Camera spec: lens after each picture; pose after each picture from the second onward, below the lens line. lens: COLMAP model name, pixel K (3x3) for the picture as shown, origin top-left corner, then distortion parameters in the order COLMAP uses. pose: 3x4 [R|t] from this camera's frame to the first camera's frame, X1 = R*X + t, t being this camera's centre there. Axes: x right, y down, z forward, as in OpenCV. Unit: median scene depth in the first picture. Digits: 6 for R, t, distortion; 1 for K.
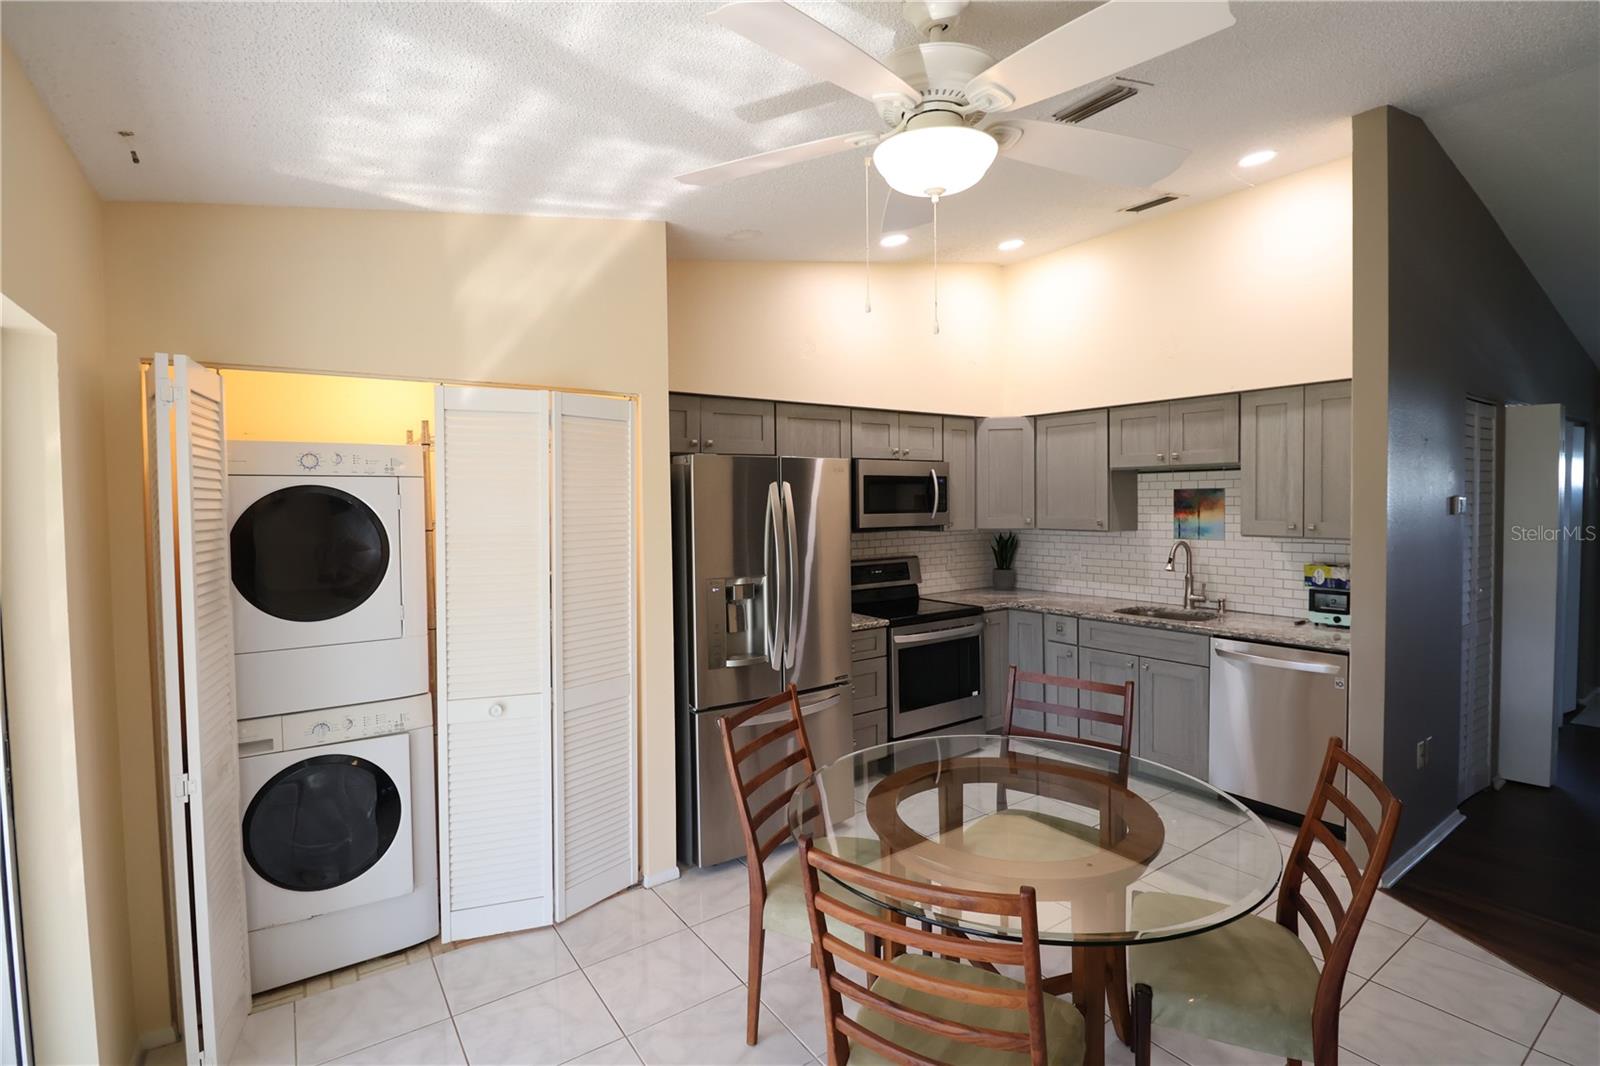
lens RADIAL K [[745.2, 0, 806.7], [0, 745.2, 522.6], [0, 0, 1]] dist [-0.004285, -0.009897]
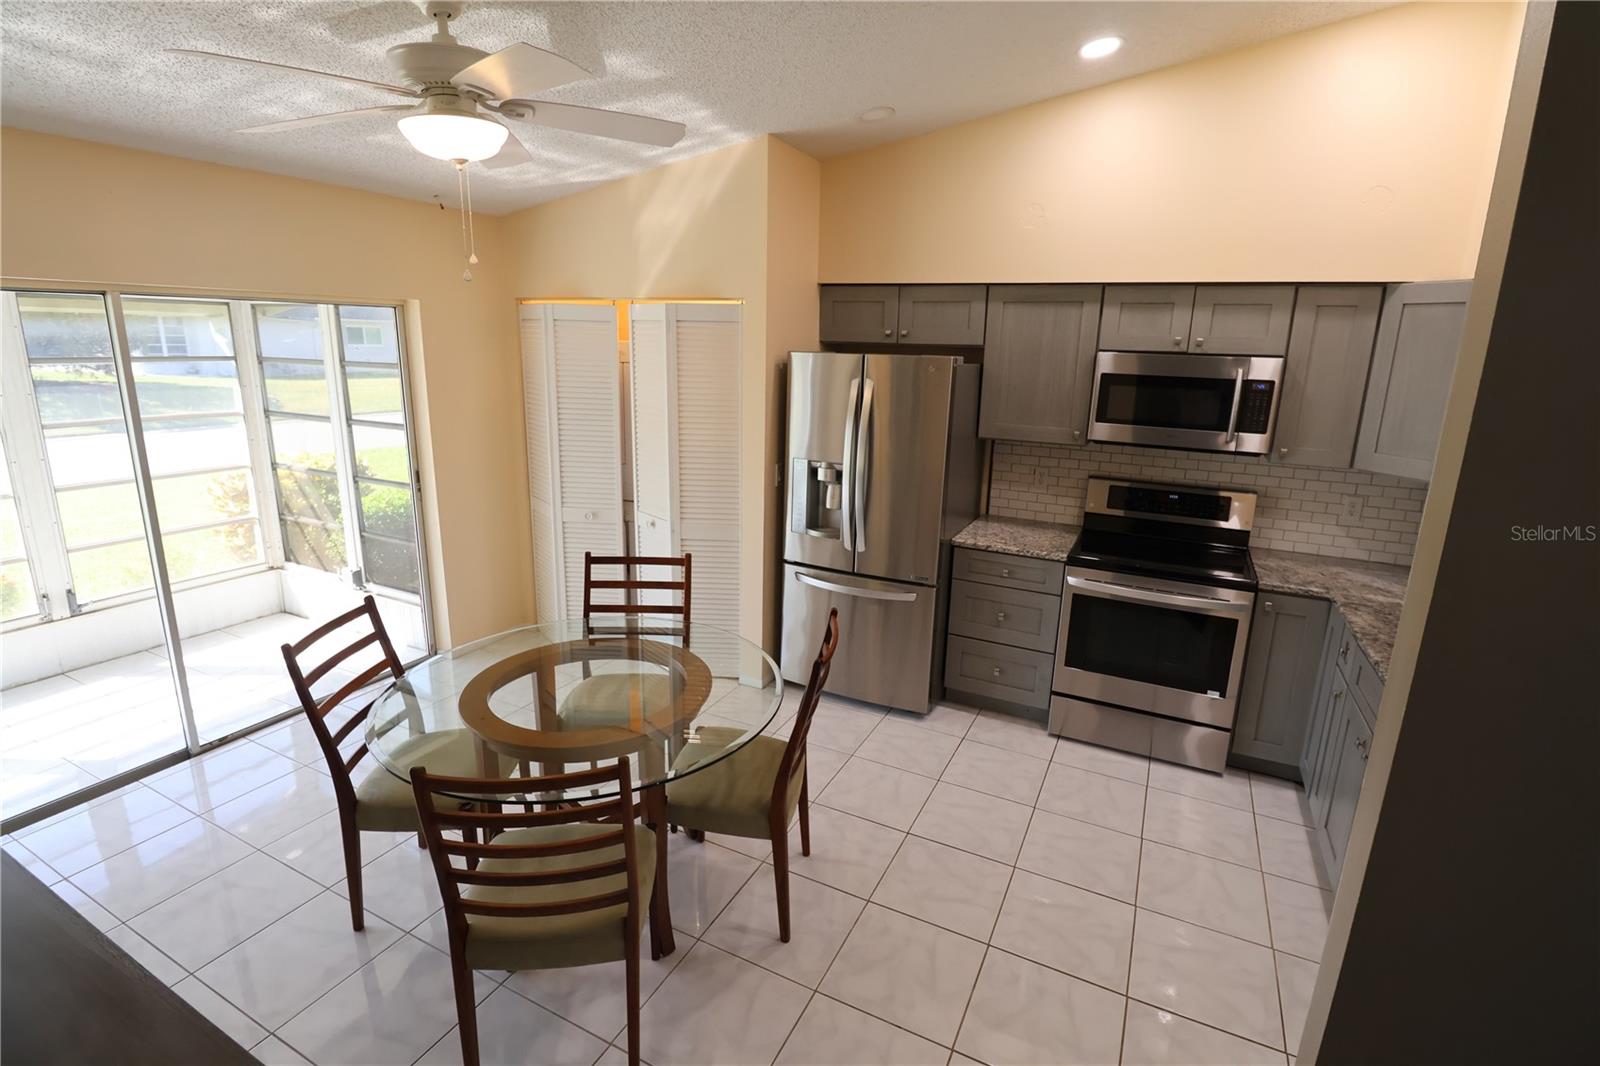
lens RADIAL K [[745.2, 0, 809.2], [0, 745.2, 524.5], [0, 0, 1]] dist [-0.004285, -0.009897]
pose [[0.472030, 0.231325, -0.850692, 0.639920], [-0.061569, 0.971254, 0.229946, -0.070103], [0.879430, -0.056165, 0.472704, 0.348117]]
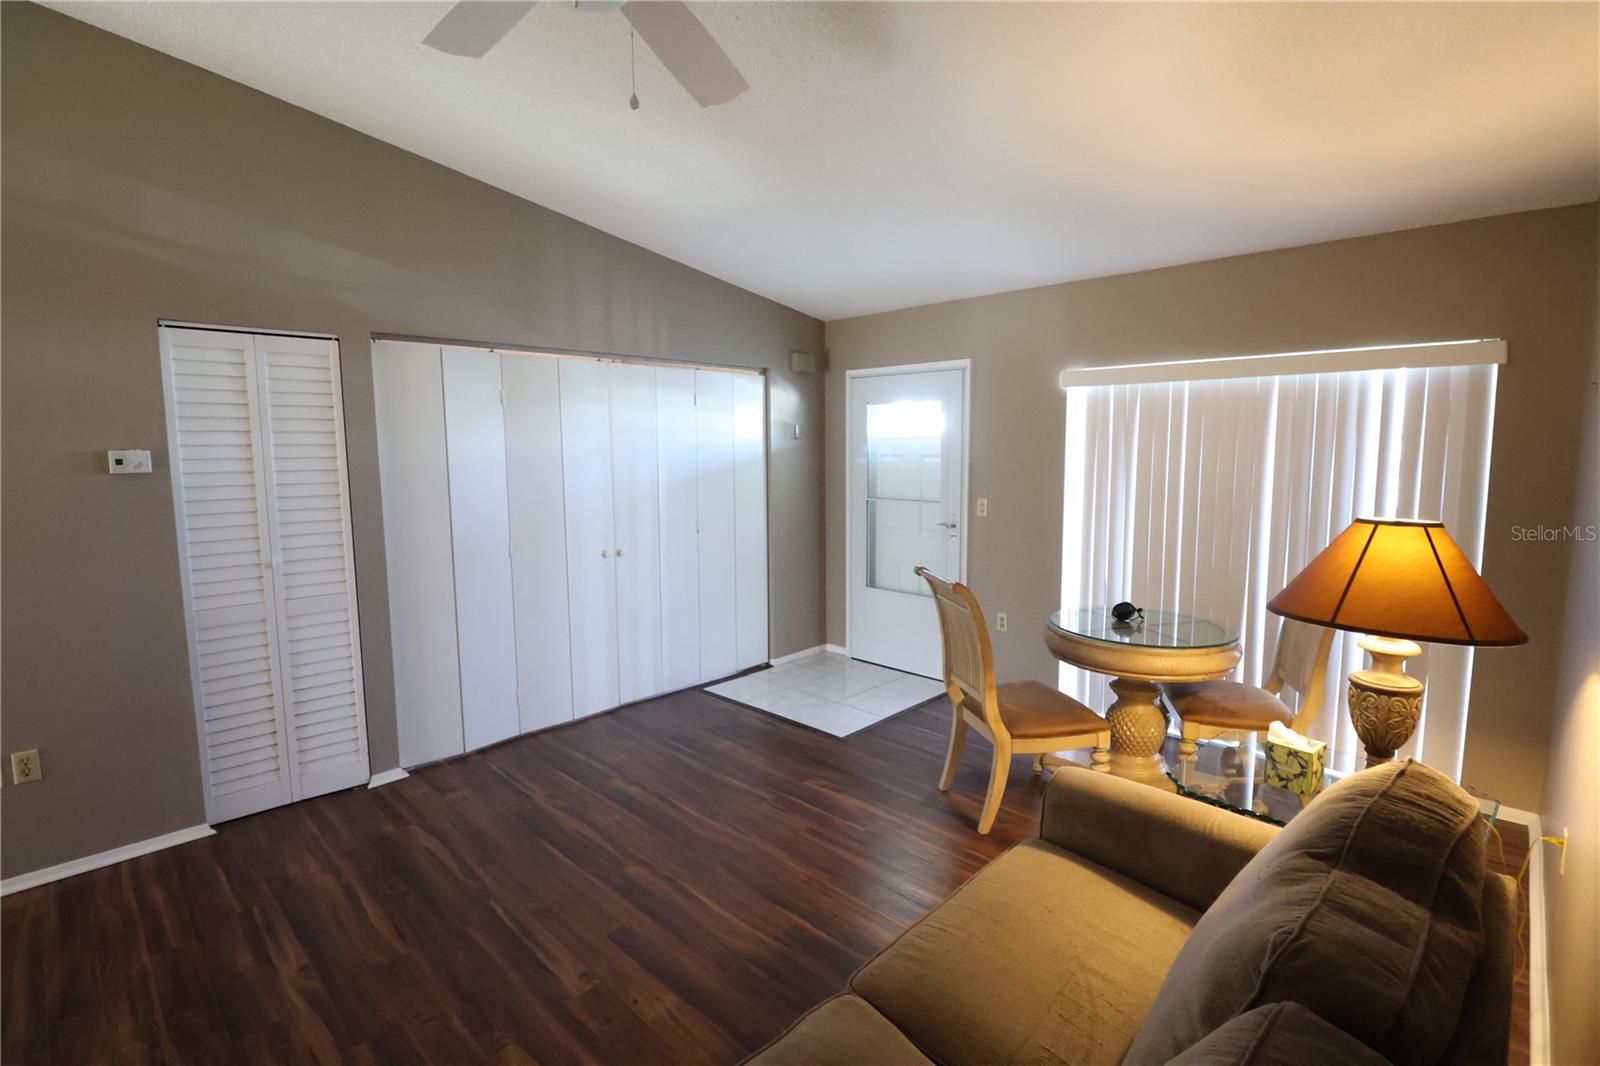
lens RADIAL K [[745.2, 0, 814.3], [0, 745.2, 521.4], [0, 0, 1]] dist [-0.004285, -0.009897]
pose [[0.981829, -0.018878, 0.188825, 1.154014], [0.005441, 0.997431, 0.071427, -0.007542], [-0.189688, -0.069102, 0.979410, 0.054509]]
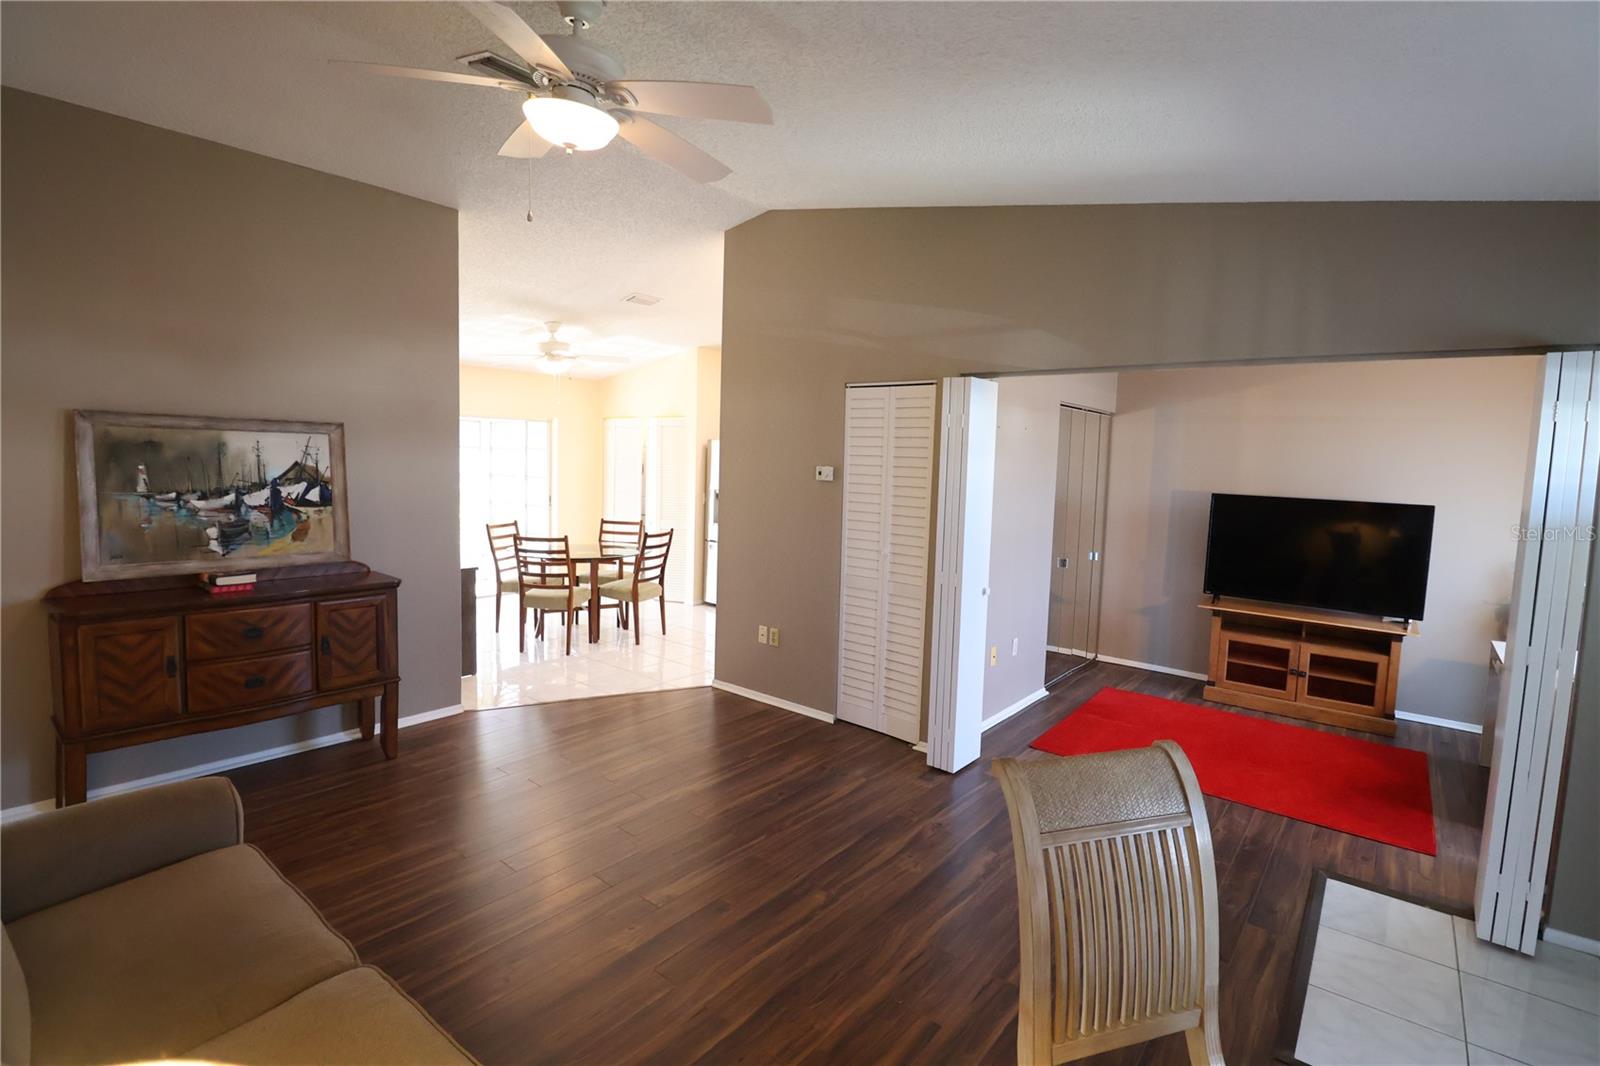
lens RADIAL K [[745.2, 0, 804.4], [0, 745.2, 521.5], [0, 0, 1]] dist [-0.004285, -0.009897]
pose [[0.261601, 0.099026, -0.960083, 1.683318], [-0.063577, 0.994330, 0.085236, -0.036284], [0.963080, 0.038741, 0.266413, 0.485871]]
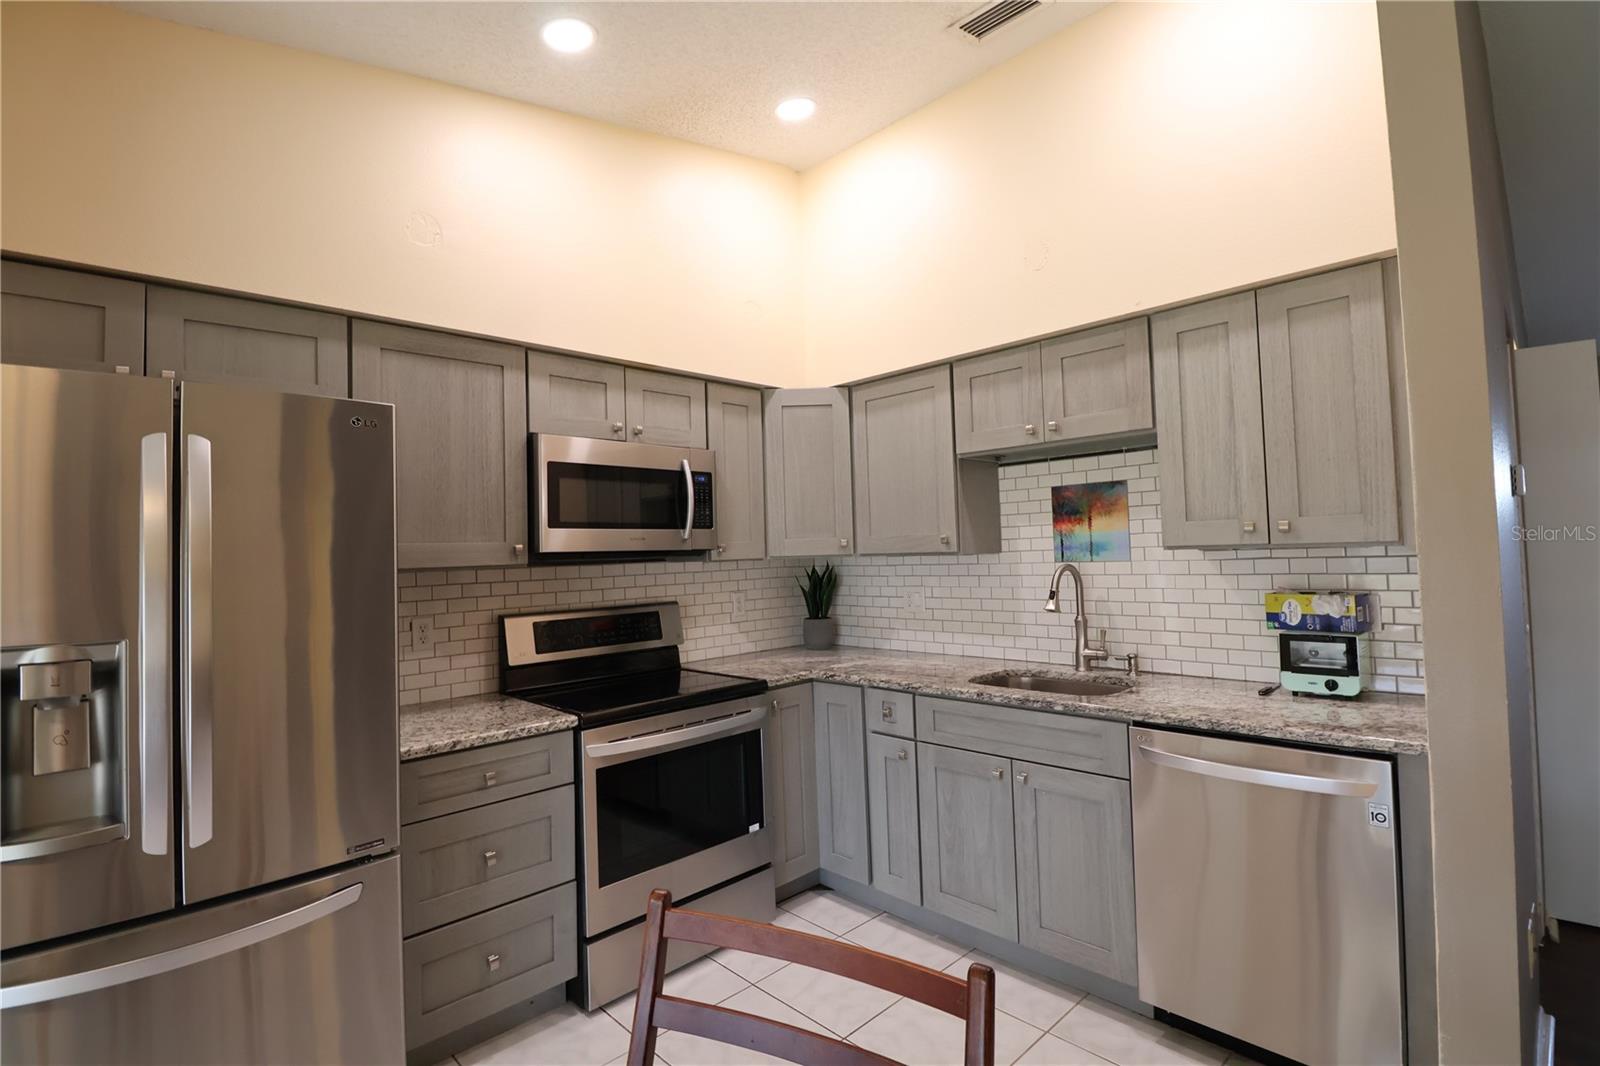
lens RADIAL K [[745.2, 0, 802.8], [0, 745.2, 526.1], [0, 0, 1]] dist [-0.004285, -0.009897]
pose [[0.988311, -0.012200, 0.151962, 0.184568], [0.022885, 0.997371, -0.068763, 0.031127], [-0.150724, 0.071437, 0.985991, 0.405042]]
